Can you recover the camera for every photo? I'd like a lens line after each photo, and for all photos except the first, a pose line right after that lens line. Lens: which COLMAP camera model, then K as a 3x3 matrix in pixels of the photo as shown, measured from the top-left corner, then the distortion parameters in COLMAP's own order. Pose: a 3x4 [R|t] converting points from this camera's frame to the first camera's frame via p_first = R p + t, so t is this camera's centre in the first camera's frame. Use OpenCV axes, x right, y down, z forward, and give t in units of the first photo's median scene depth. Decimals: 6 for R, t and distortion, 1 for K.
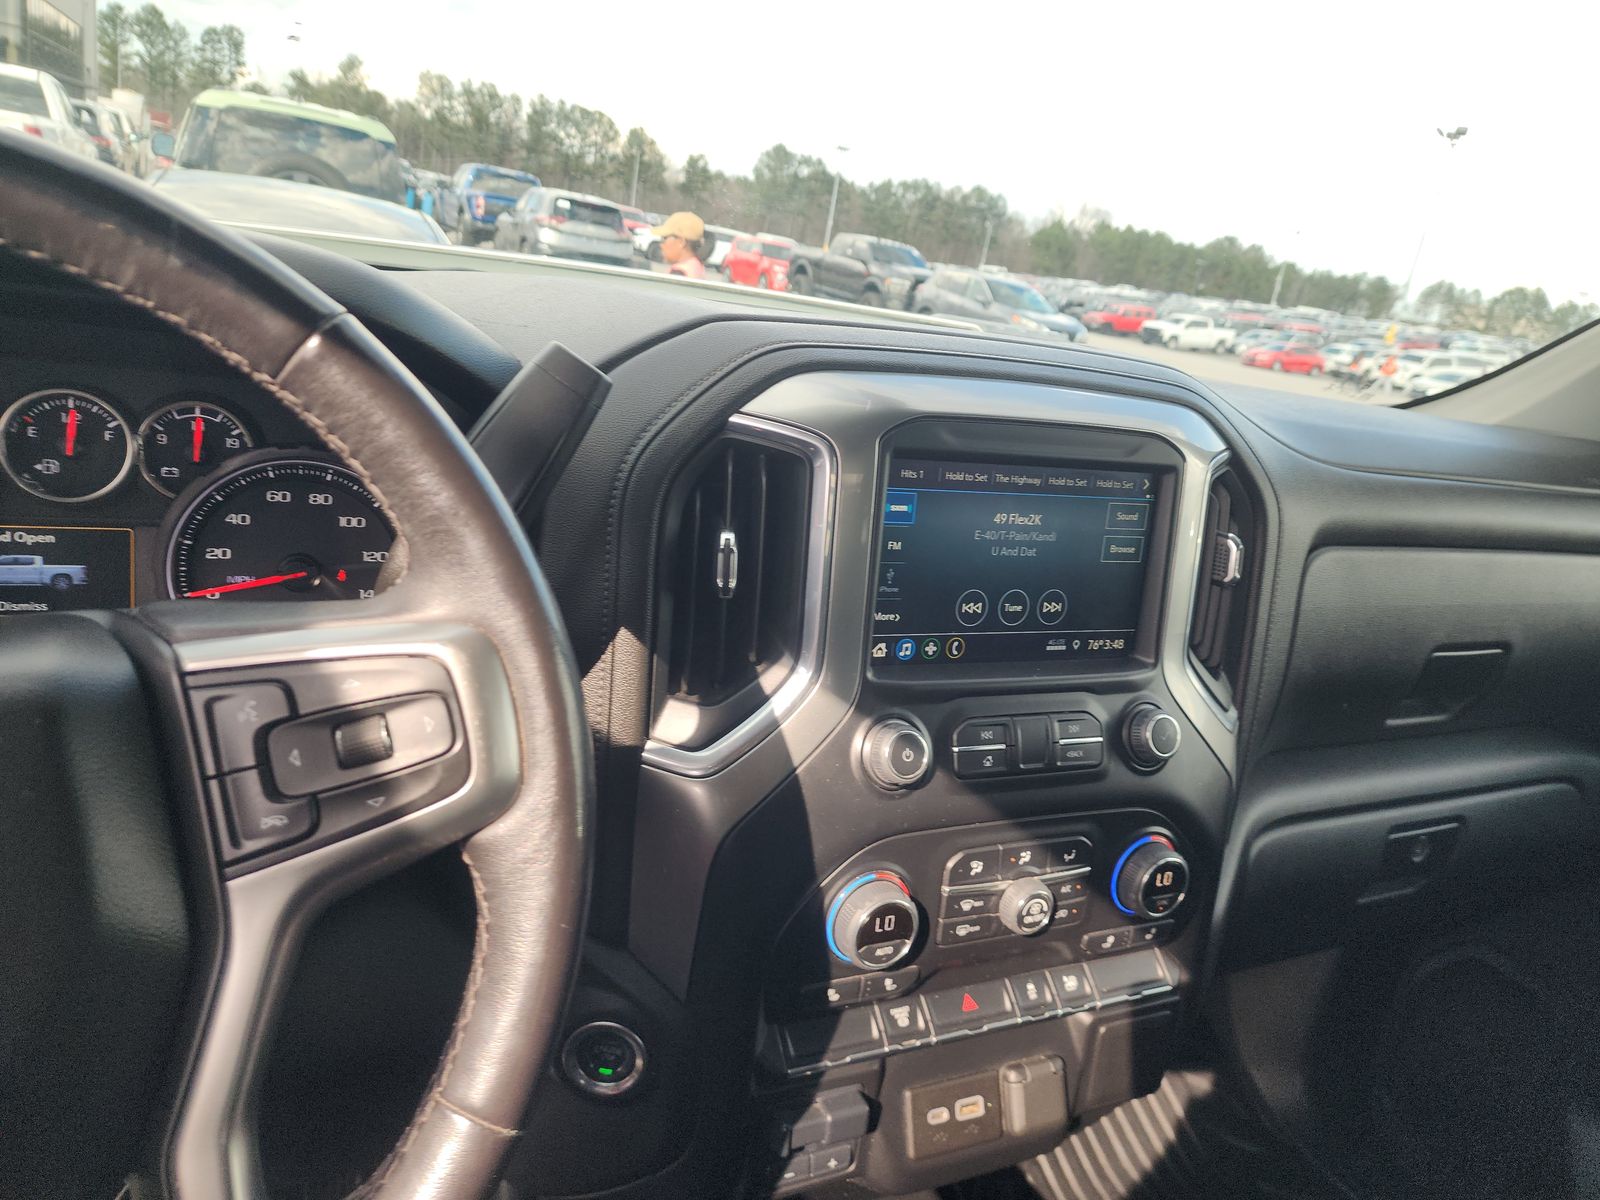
lens RADIAL K [[1107.8, 0, 794.6], [0, 1107.8, 597.7], [0, 0, 1]] dist [0.044143, -0.046682]
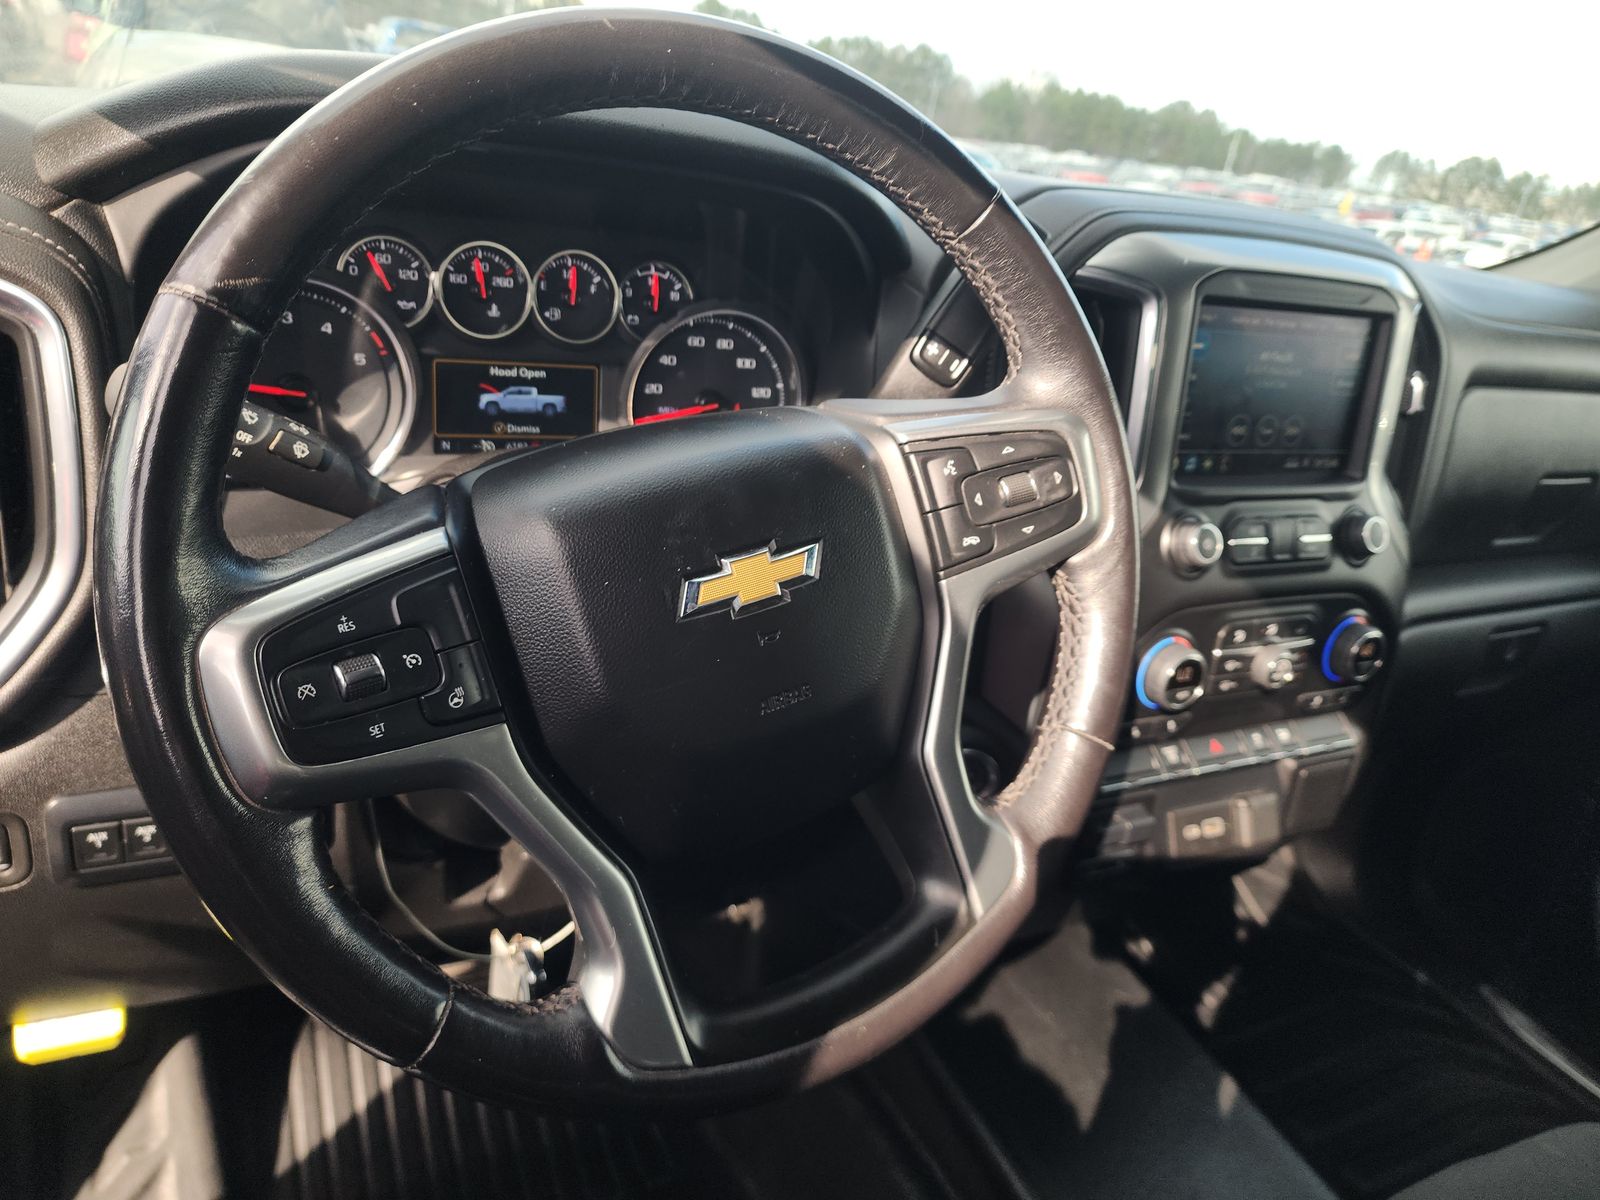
lens RADIAL K [[1107.8, 0, 794.6], [0, 1107.8, 597.7], [0, 0, 1]] dist [0.044143, -0.046682]
pose [[0.999312, -0.013122, 0.034676, -0.382549], [0.009413, 0.994425, 0.105026, 0.059799], [-0.035861, -0.104627, 0.993865, -0.238114]]
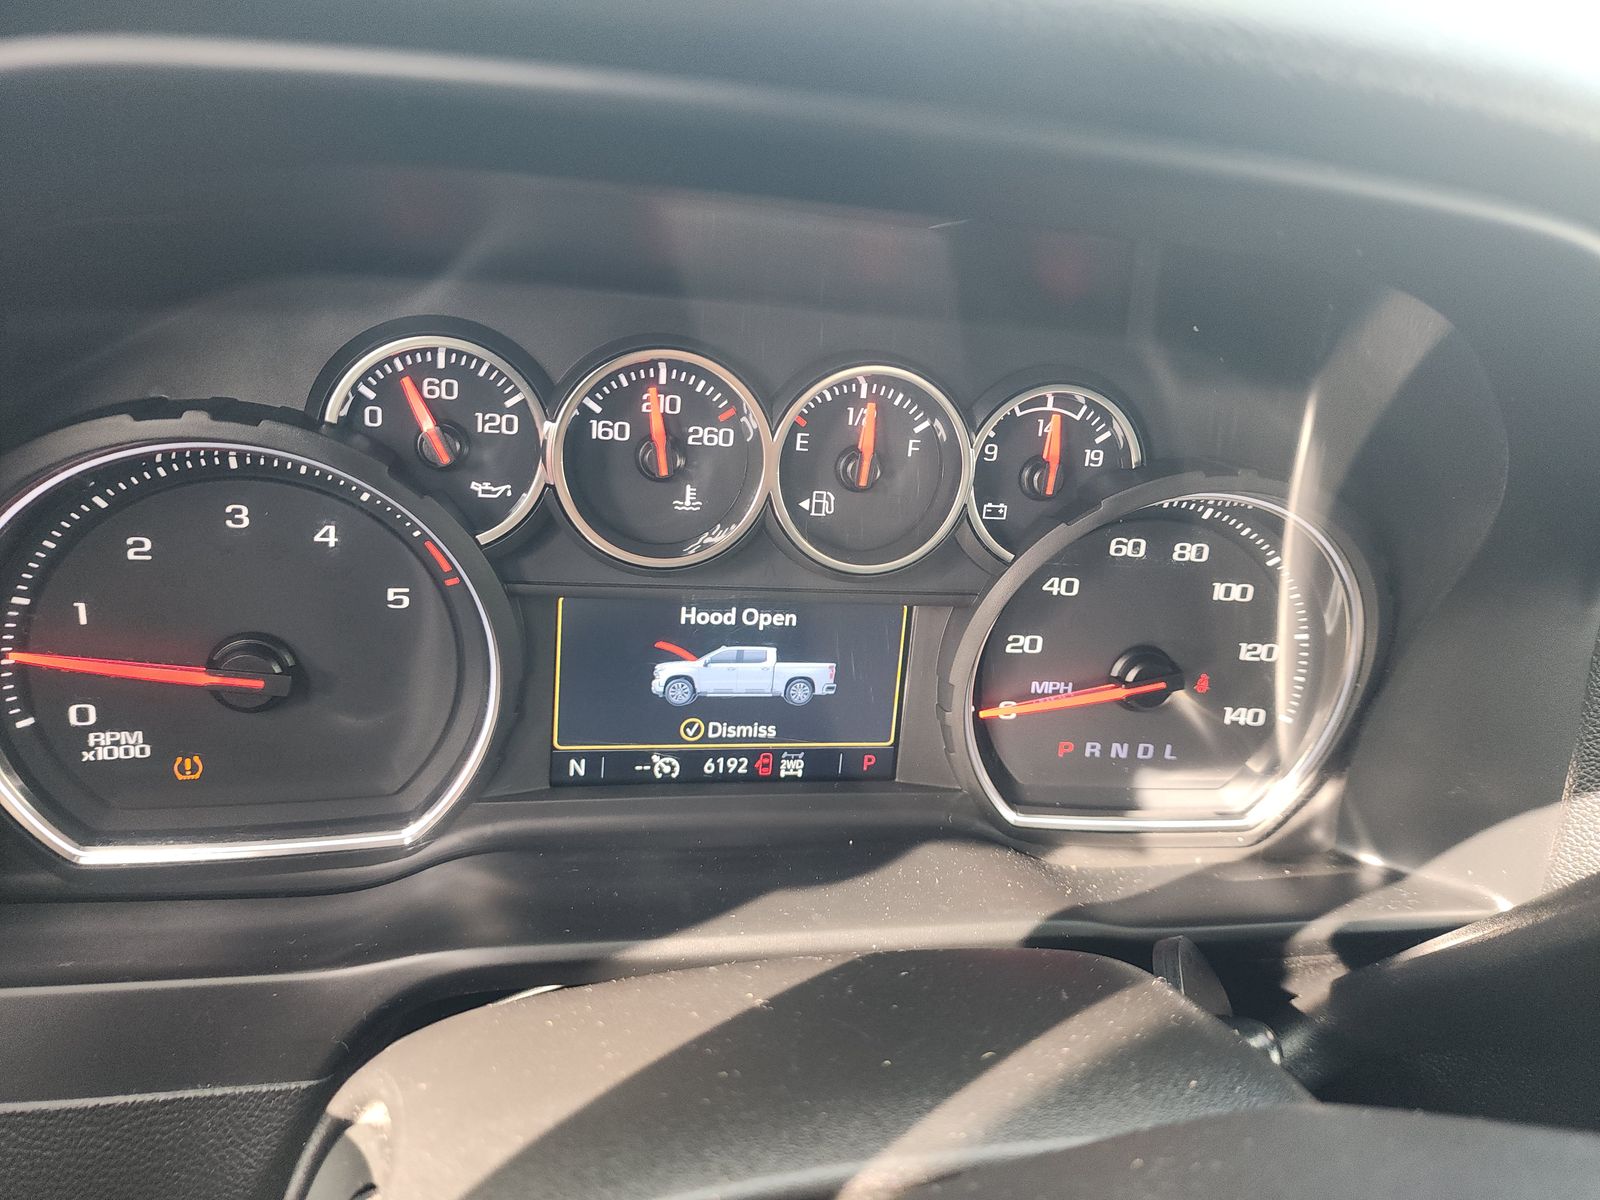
lens RADIAL K [[1095.1, 0, 800.0], [0, 1095.1, 600.0], [0, 0, 1]] dist [0.048581, -0.000044]
pose [[0.967342, 0.066005, -0.244729, -0.463496], [-0.047043, 0.995477, 0.082536, -0.097826], [0.249070, -0.068328, 0.966072, 0.400799]]
